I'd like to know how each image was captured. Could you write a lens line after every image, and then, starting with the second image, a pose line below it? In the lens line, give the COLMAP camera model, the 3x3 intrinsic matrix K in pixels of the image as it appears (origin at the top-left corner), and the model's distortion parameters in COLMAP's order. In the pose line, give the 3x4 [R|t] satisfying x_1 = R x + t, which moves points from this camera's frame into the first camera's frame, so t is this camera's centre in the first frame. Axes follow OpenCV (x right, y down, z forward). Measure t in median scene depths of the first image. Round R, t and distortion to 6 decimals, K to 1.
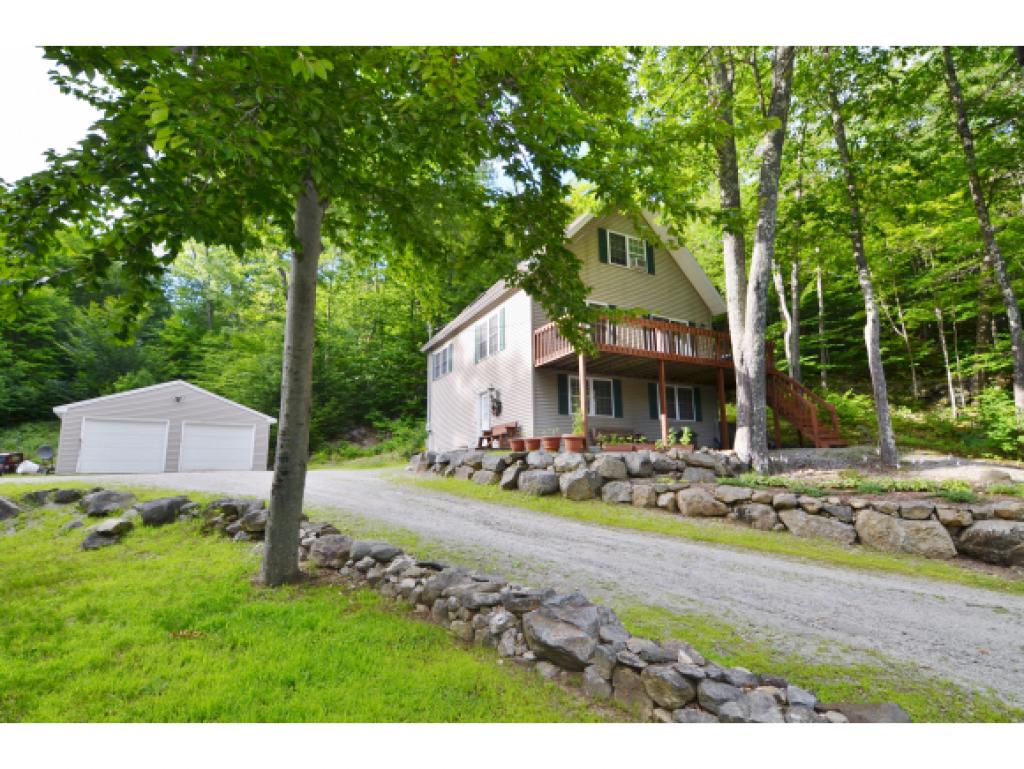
lens RADIAL K [[495.3, 0, 512.9], [0, 495.3, 382.5], [0, 0, 1]] dist [-0.012537, -0.001494]
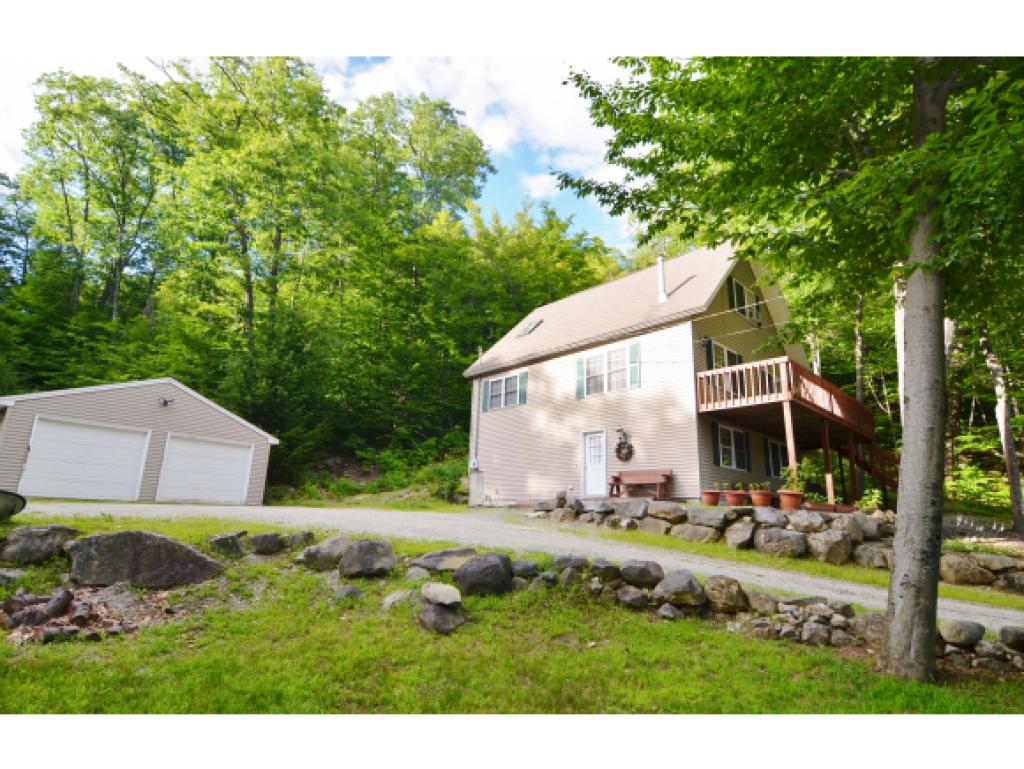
lens RADIAL K [[527.9, 0, 511.5], [0, 527.9, 385.9], [0, 0, 1]] dist [-0.024322, -0.001328]
pose [[0.961975, 0.110830, 0.249643, -0.518561], [-0.094646, 0.992608, -0.075965, 0.027036], [-0.256217, 0.049449, 0.965354, 0.140158]]
